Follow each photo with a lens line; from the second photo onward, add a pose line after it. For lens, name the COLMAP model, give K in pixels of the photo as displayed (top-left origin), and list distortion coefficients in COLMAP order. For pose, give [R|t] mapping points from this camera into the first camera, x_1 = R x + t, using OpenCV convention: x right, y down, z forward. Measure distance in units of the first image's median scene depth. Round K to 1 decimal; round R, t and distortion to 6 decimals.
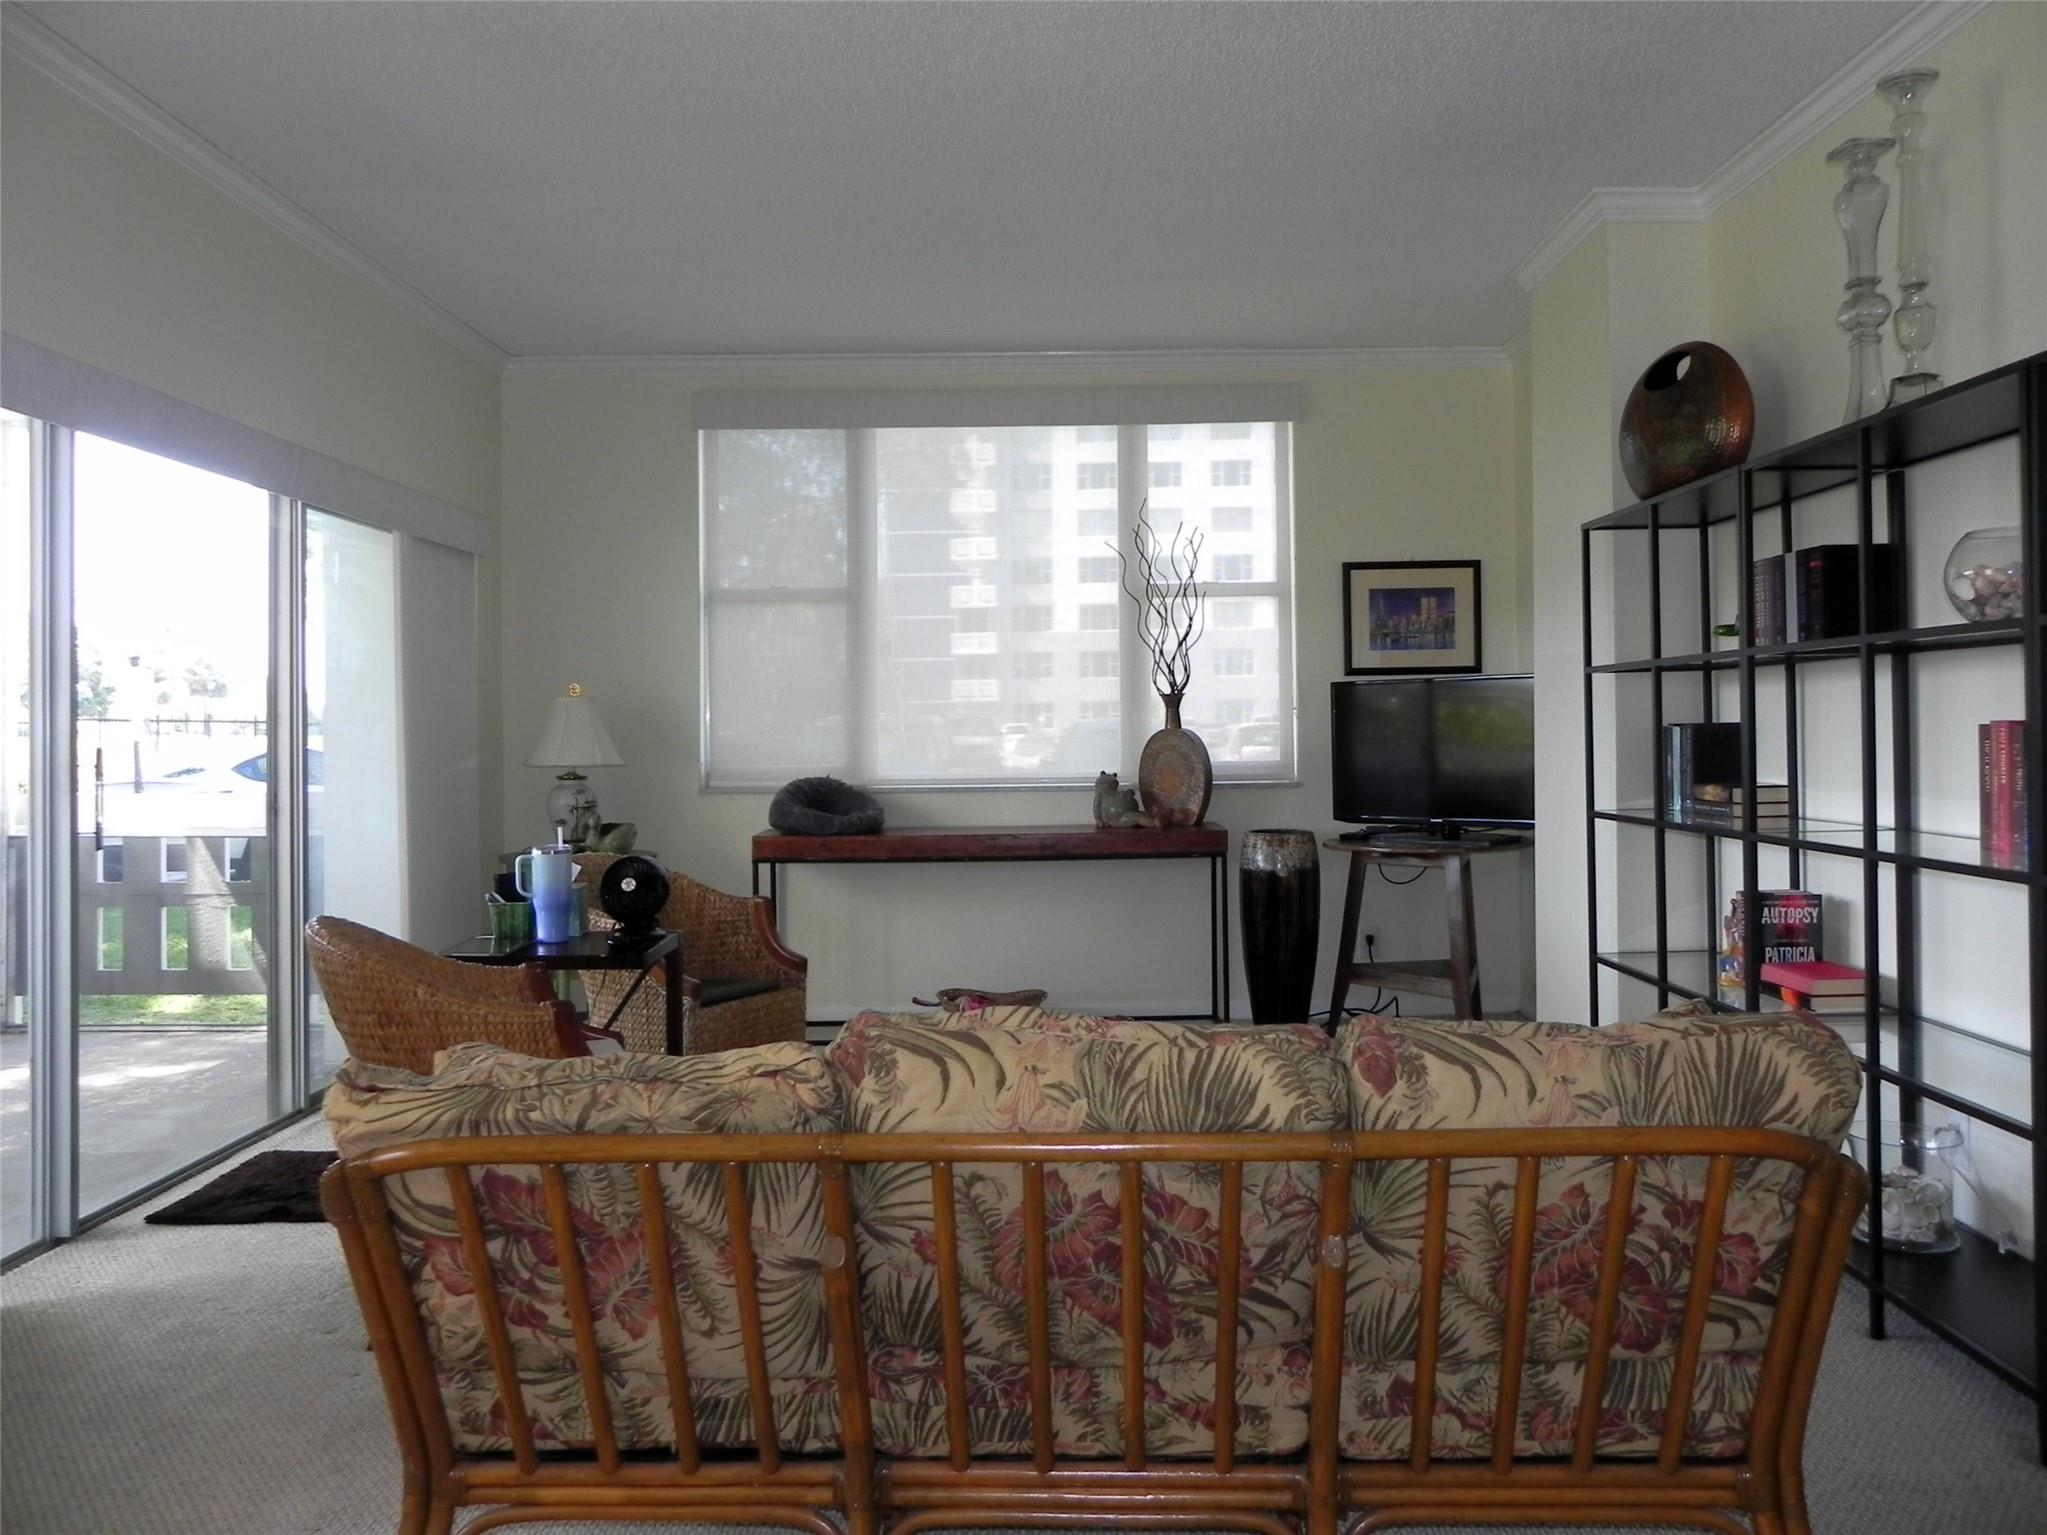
lens RADIAL K [[1539.5, 0, 1029.2], [0, 1539.5, 712.8], [0, 0, 1]] dist [-0.047451, 0.042574]
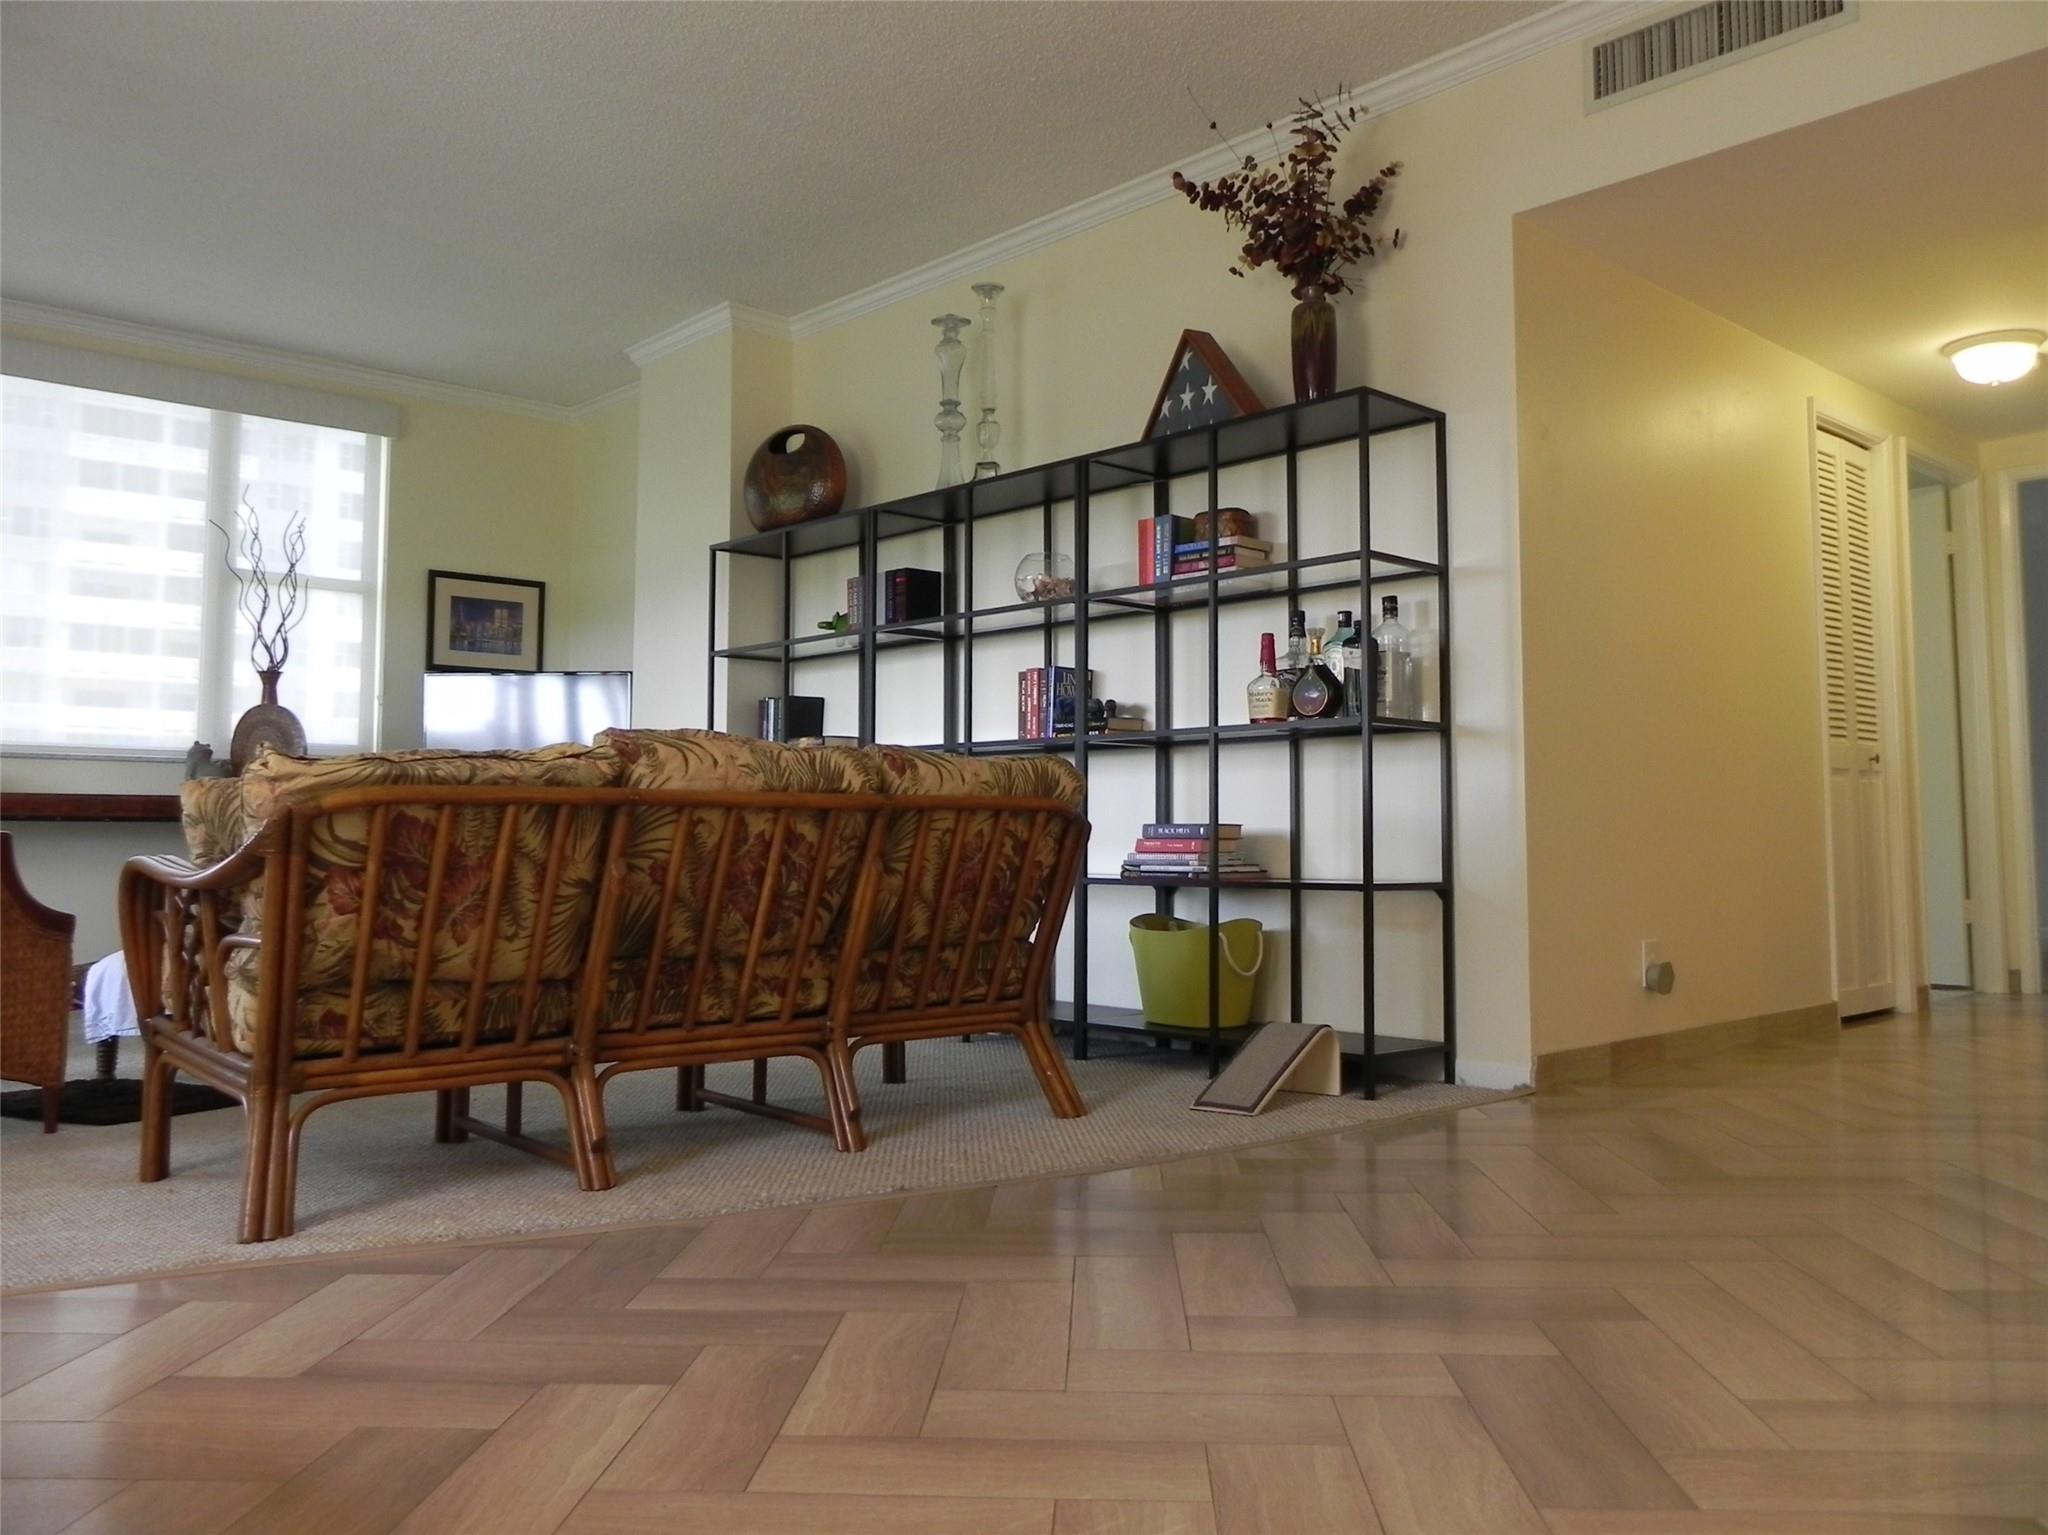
lens RADIAL K [[1540.2, 0, 1029.7], [0, 1540.2, 712.8], [0, 0, 1]] dist [-0.047451, 0.042574]
pose [[0.734285, 0.063268, 0.675887, -0.829849], [-0.022884, 0.997389, -0.068501, 0.271183], [-0.678456, 0.034832, 0.733815, -0.417596]]
